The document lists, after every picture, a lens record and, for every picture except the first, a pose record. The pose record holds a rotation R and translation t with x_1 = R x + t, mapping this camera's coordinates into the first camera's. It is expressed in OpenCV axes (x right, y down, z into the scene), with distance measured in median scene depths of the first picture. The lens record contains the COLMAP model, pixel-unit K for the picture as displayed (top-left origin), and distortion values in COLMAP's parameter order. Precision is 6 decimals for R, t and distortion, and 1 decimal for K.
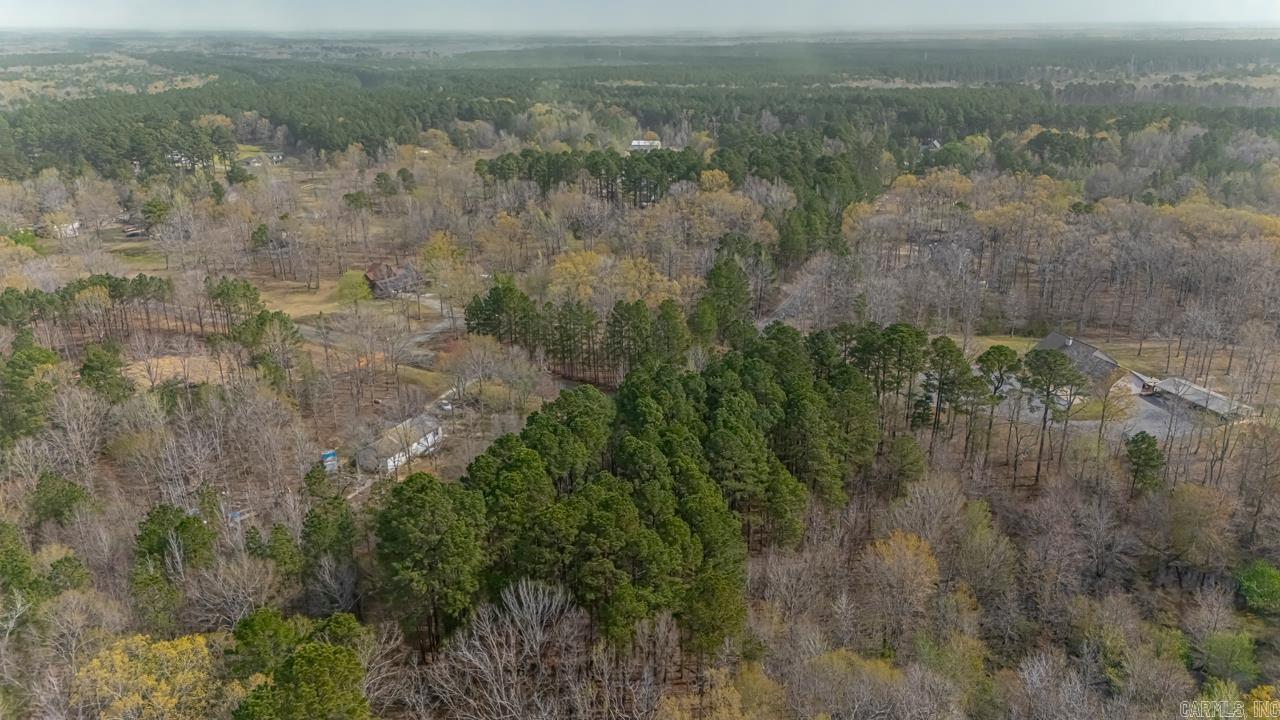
lens RADIAL K [[928.3, 0, 640.0], [0, 928.3, 360.0], [0, 0, 1]] dist [0.069222, -0.067714]
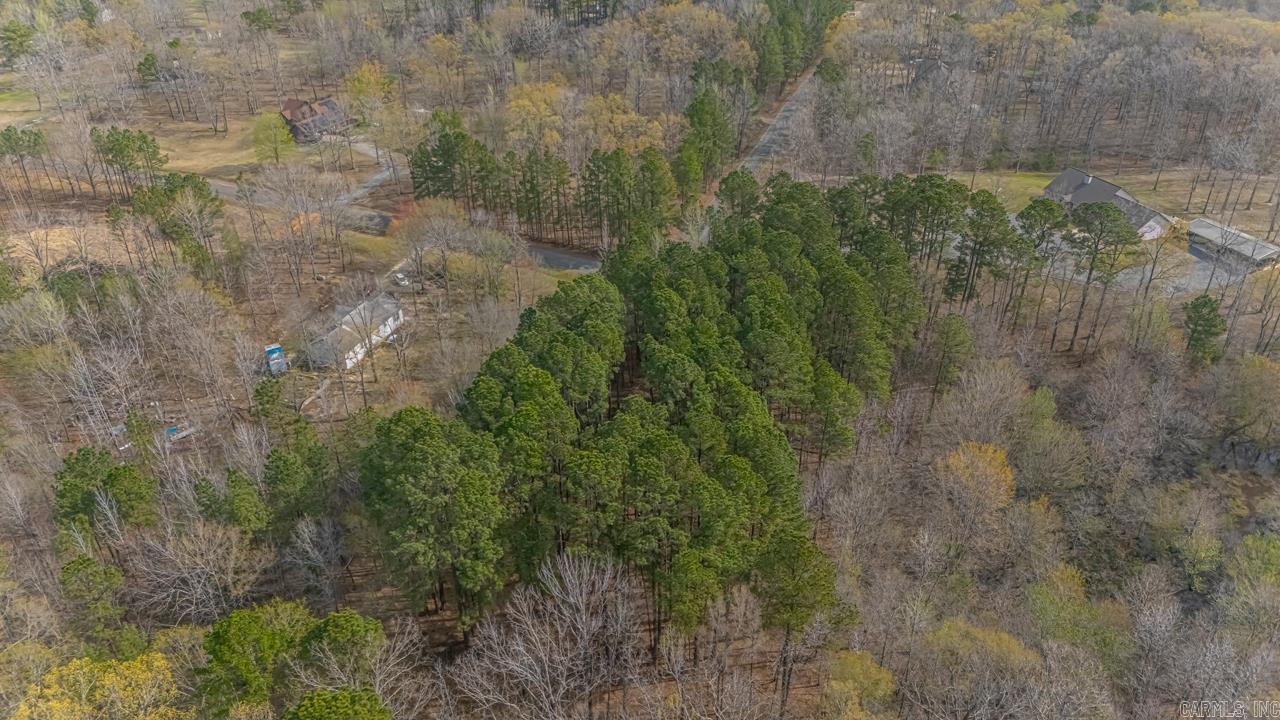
lens RADIAL K [[928.3, 0, 640.0], [0, 928.3, 360.0], [0, 0, 1]] dist [0.069222, -0.067714]
pose [[0.996270, -0.043594, 0.074464, -0.046345], [0.028157, 0.979998, 0.197006, -0.035784], [-0.081563, -0.194175, 0.977570, 0.098641]]
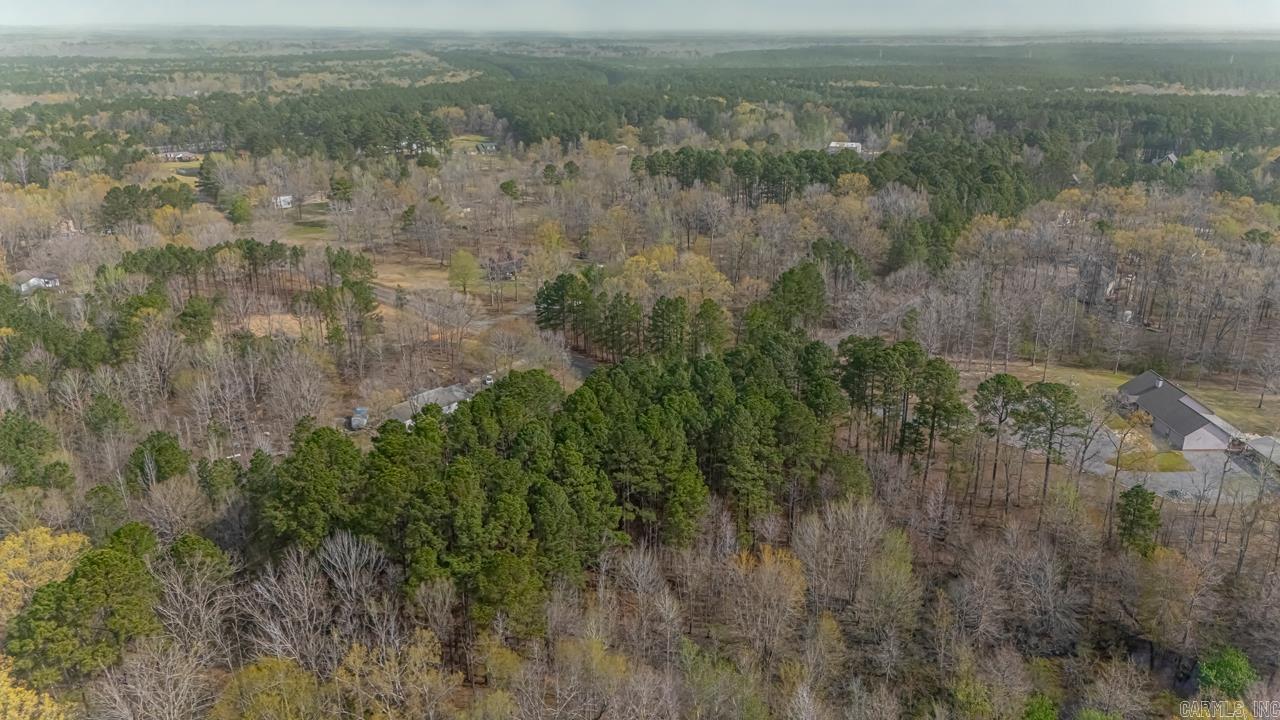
lens RADIAL K [[928.3, 0, 640.0], [0, 928.3, 360.0], [0, 0, 1]] dist [0.069222, -0.067714]
pose [[0.959753, 0.097864, -0.263244, 0.198197], [-0.097728, 0.995120, 0.013645, -0.004948], [0.263295, 0.012630, 0.964633, 0.011771]]
